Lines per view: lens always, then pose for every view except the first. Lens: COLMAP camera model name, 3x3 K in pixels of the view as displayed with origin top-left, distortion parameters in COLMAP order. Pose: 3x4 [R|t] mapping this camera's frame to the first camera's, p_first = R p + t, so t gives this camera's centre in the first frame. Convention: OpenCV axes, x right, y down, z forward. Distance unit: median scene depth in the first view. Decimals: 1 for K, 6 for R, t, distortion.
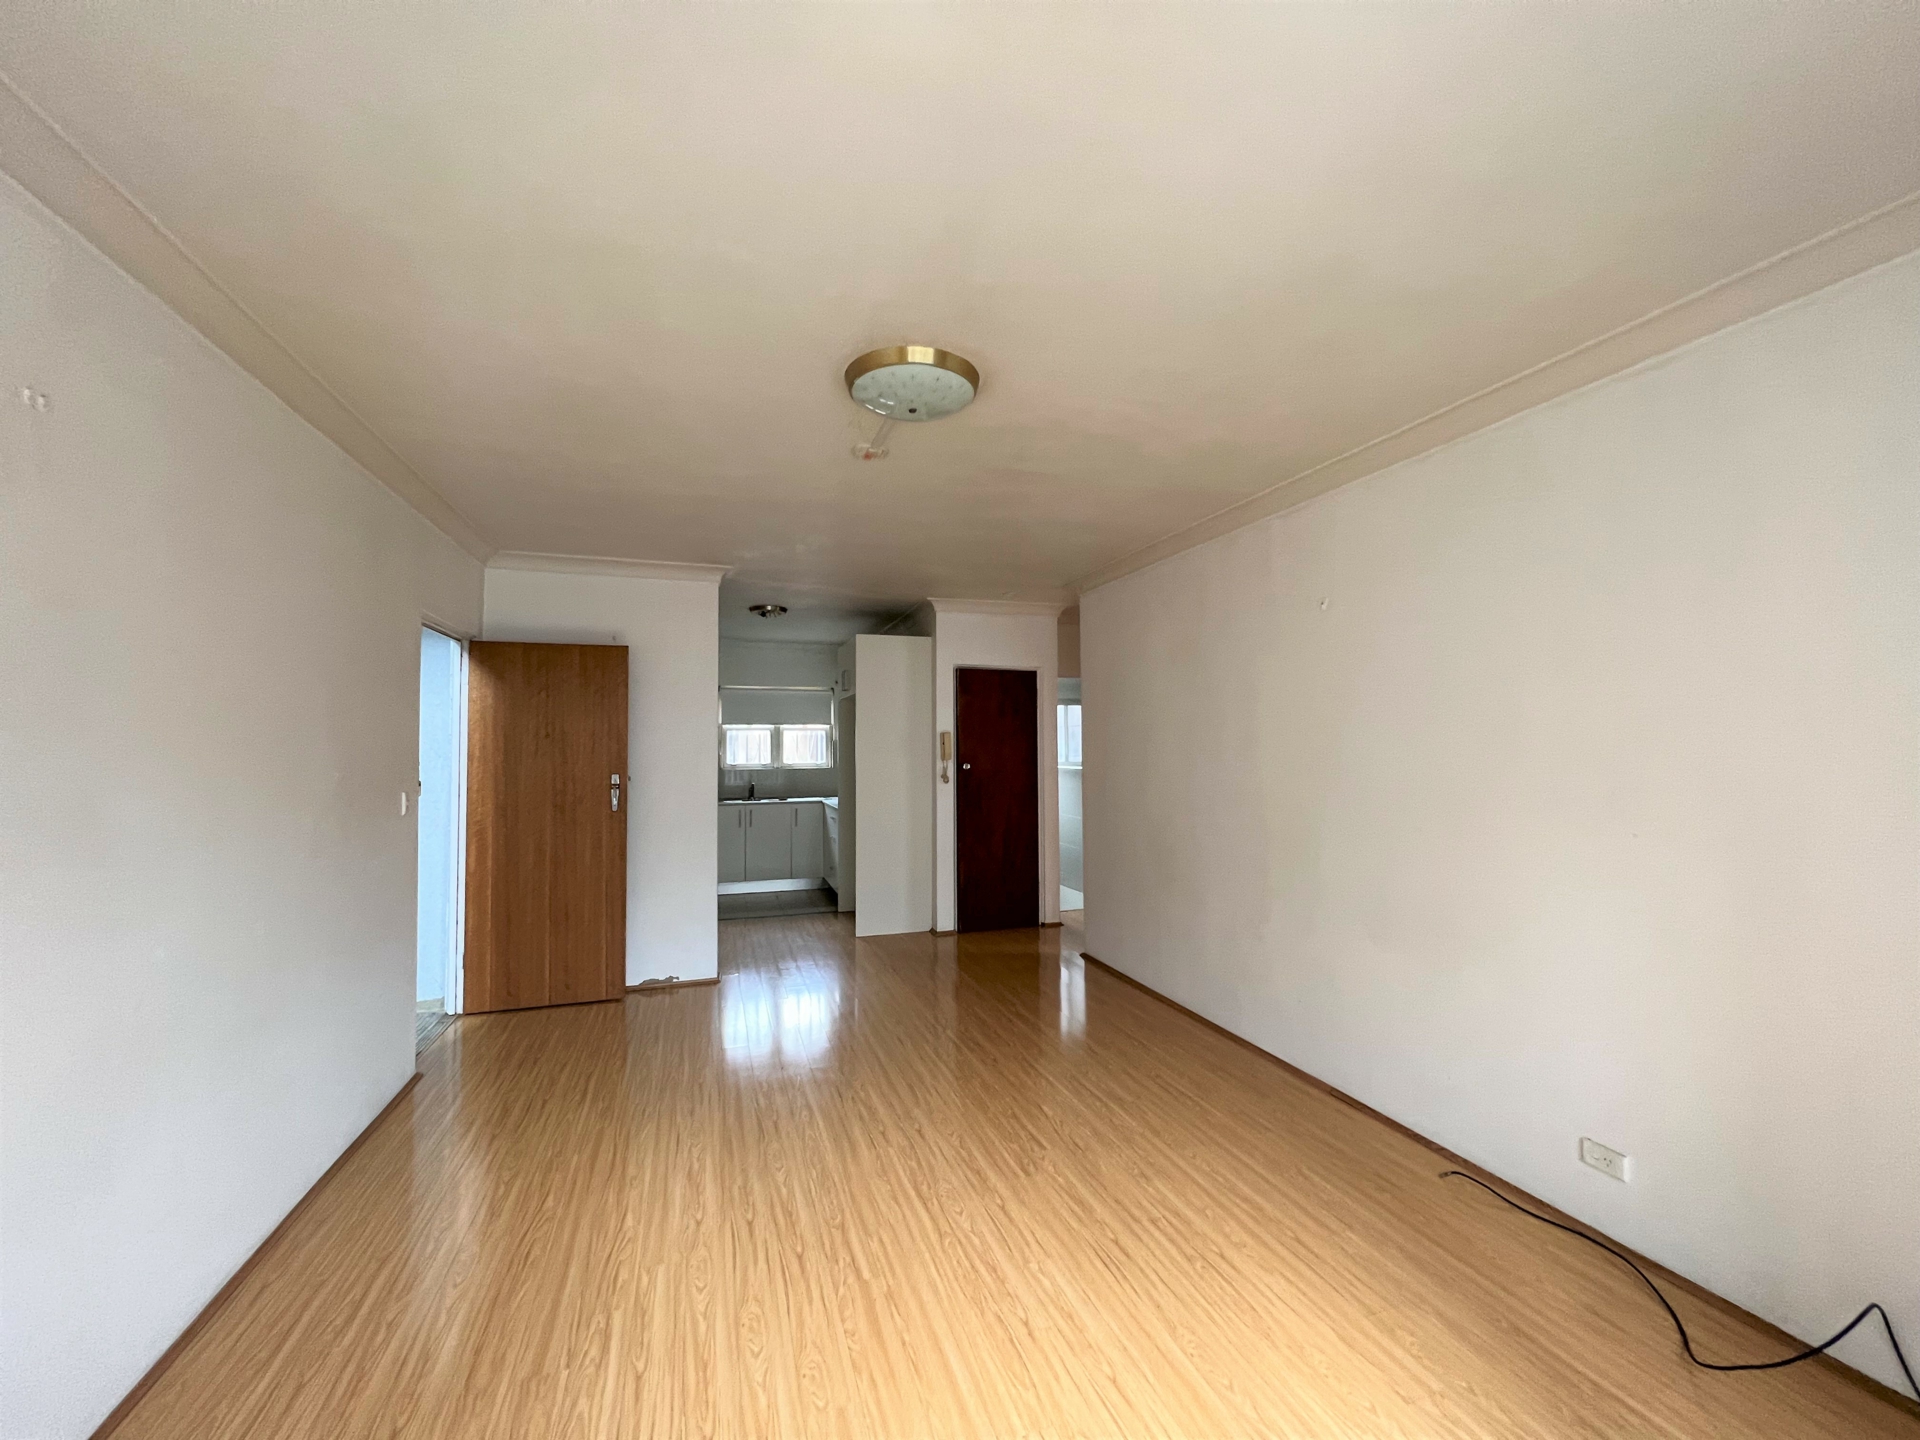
lens RADIAL K [[772.1, 0, 963.9], [0, 772.1, 722.1], [0, 0, 1]] dist [-0.000658, 0.000097]
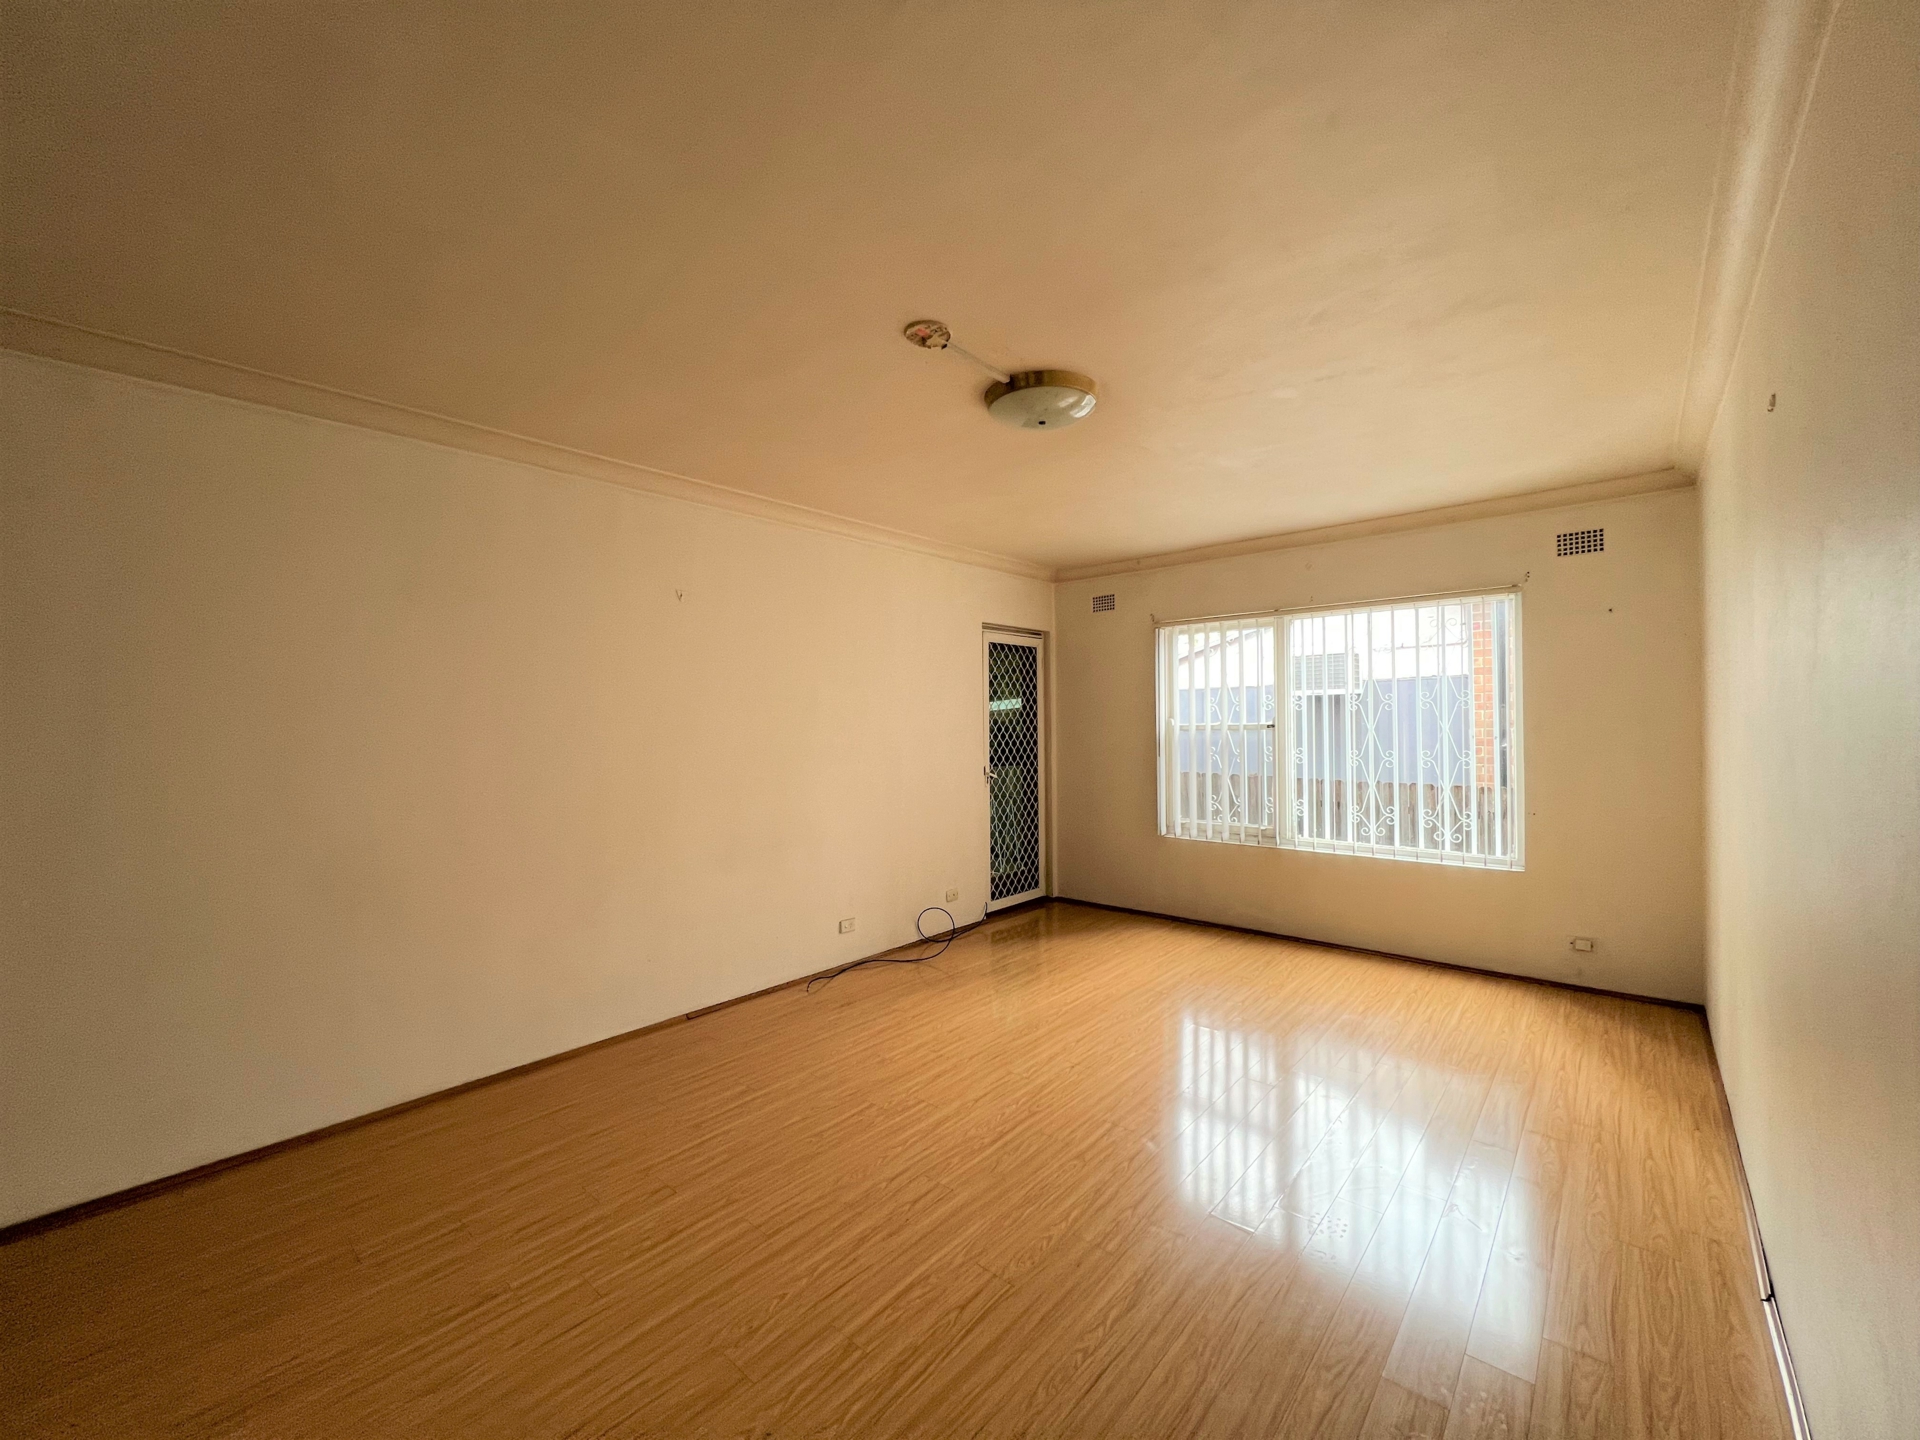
lens RADIAL K [[772.1, 0, 959.4], [0, 772.1, 726.1], [0, 0, 1]] dist [-0.000658, 0.000097]
pose [[-0.507296, 0.010909, 0.861703, -0.784147], [-0.011380, 0.999748, -0.019356, 0.061808], [-0.861697, -0.019625, -0.507044, 1.325791]]
